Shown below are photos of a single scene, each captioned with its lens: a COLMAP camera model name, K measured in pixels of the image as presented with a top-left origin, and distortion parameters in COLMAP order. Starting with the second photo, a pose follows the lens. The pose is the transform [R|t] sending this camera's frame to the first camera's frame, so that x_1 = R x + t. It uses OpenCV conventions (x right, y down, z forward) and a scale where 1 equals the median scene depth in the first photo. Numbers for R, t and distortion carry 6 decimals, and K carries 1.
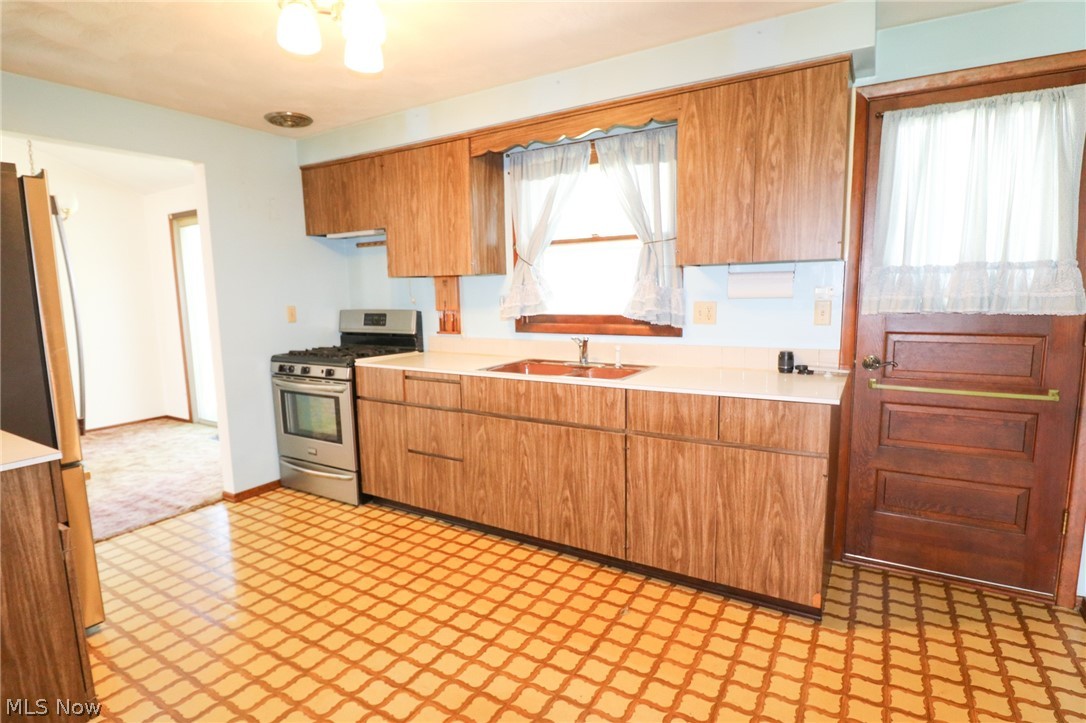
lens RADIAL K [[540.1, 0, 543.0], [0, 540.1, 361.5], [0, 0, 1]] dist [-0.002146, -0.014832]
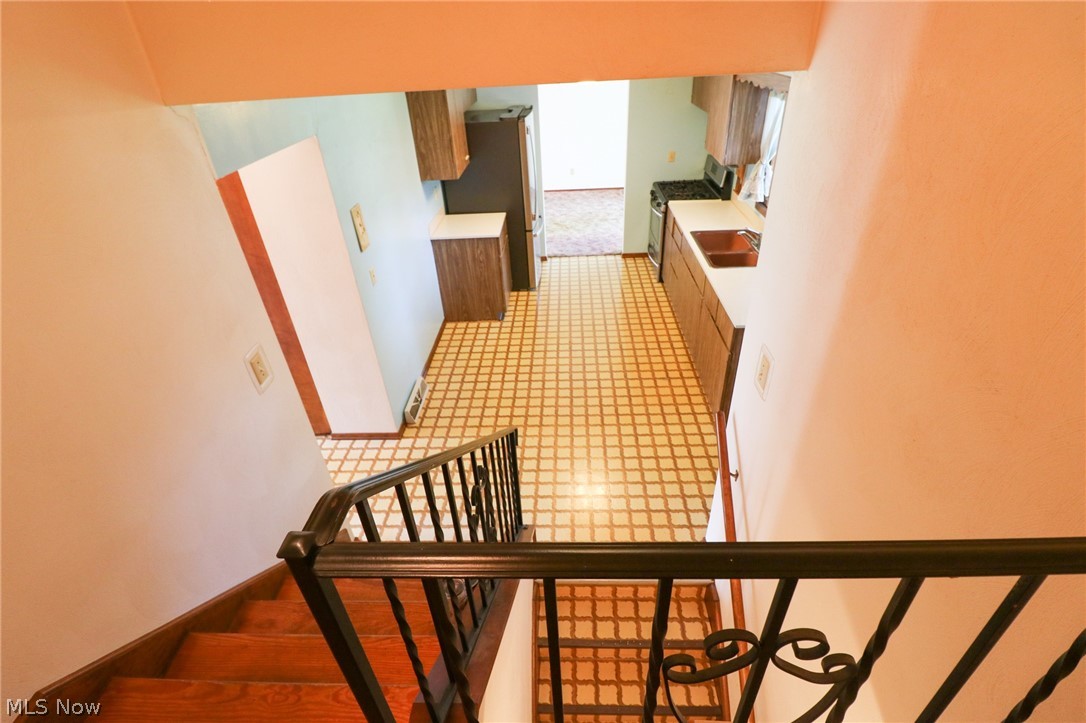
lens RADIAL K [[540.1, 0, 543.0], [0, 540.1, 361.5], [0, 0, 1]] dist [-0.002146, -0.014832]
pose [[0.482546, 0.468964, -0.739744, 0.922159], [-0.071426, 0.862838, 0.500408, -0.376027], [0.872953, -0.188633, 0.449856, -0.191144]]
